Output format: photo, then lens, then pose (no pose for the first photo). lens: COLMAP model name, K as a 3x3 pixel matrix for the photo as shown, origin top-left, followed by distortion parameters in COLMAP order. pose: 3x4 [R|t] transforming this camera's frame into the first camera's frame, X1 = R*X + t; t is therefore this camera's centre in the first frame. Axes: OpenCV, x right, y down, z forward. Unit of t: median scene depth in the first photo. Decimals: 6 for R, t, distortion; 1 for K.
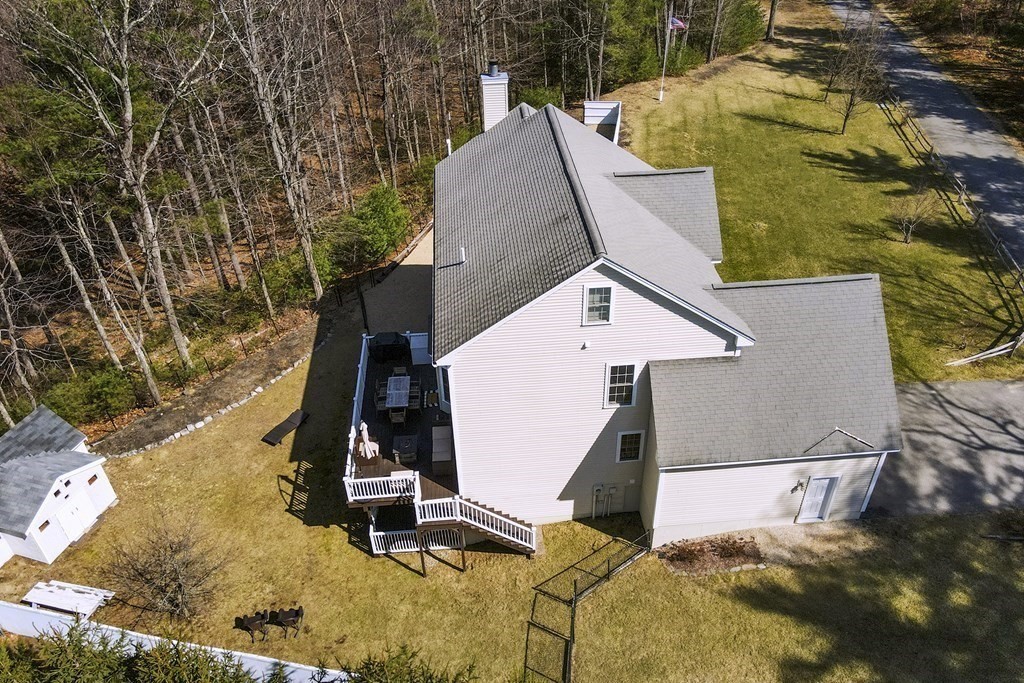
lens RADIAL K [[748.5, 0, 512.0], [0, 748.5, 341.5], [0, 0, 1]] dist [0.037818, 0.000762]
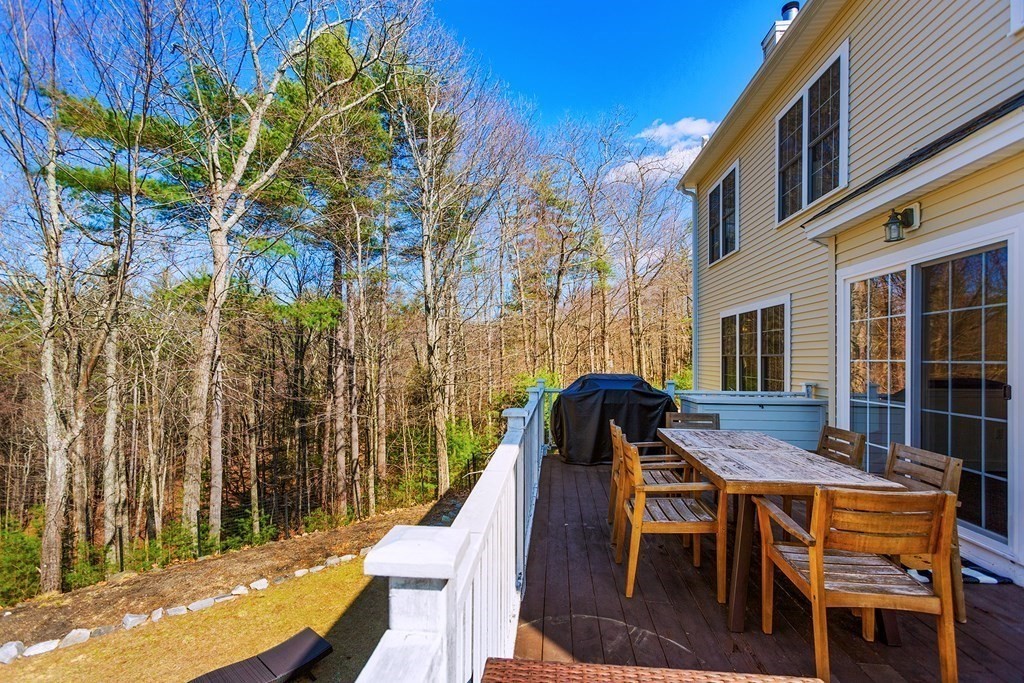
lens RADIAL K [[476.7, 0, 510.2], [0, 476.7, 356.2], [0, 0, 1]] dist [0.002657, 0.001588]
pose [[0.985039, 0.020922, -0.171058, -0.171199], [-0.117142, 0.809314, -0.575577, 0.108513], [0.126397, 0.587004, 0.799656, 0.806063]]
